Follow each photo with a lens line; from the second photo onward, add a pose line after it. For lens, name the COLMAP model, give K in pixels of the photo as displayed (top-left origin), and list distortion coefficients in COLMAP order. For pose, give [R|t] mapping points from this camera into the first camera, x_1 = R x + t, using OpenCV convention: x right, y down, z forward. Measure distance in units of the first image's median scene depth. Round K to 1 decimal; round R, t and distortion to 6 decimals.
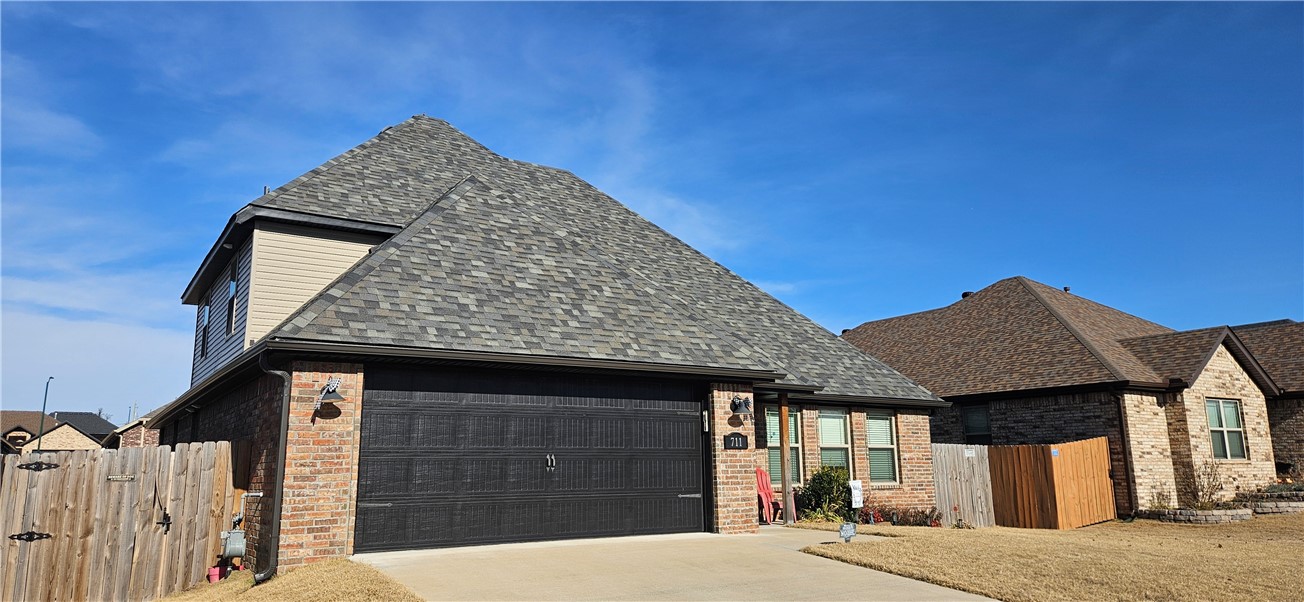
lens RADIAL K [[866.7, 0, 633.8], [0, 866.7, 313.6], [0, 0, 1]] dist [0.073791, -0.061870]
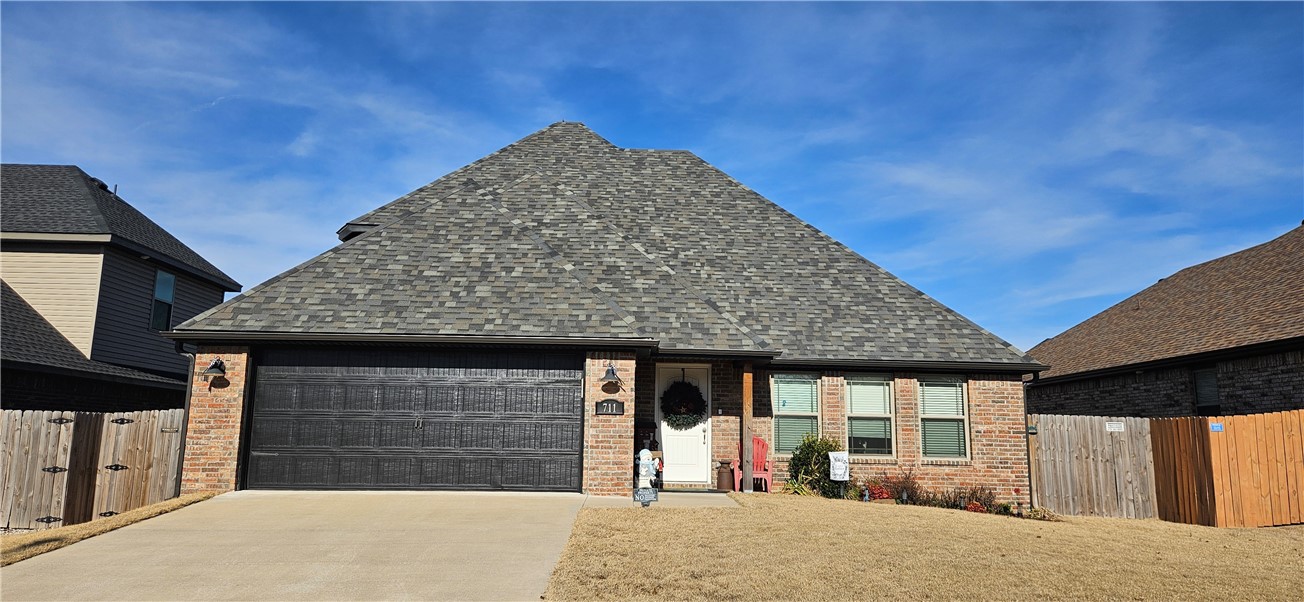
lens RADIAL K [[866.7, 0, 650.7], [0, 866.7, 301.5], [0, 0, 1]] dist [0.073791, -0.061870]
pose [[0.858839, -0.058345, -0.508912, 0.686252], [0.066812, 0.997764, -0.001638, 0.025634], [0.507870, -0.032595, 0.860817, 0.135220]]
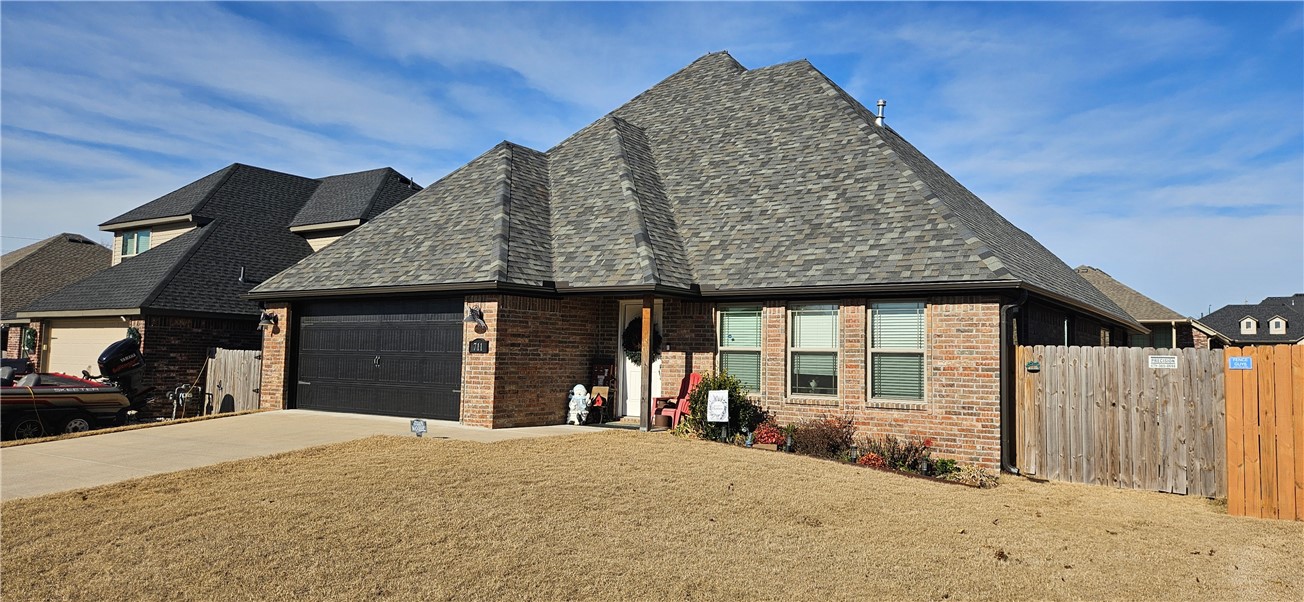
lens RADIAL K [[866.7, 0, 656.4], [0, 866.7, 302.4], [0, 0, 1]] dist [0.073791, -0.061870]
pose [[0.383290, -0.045992, -0.922482, 1.230396], [0.139254, 0.990220, 0.008491, 0.112251], [0.913070, -0.131714, 0.385946, 0.774106]]
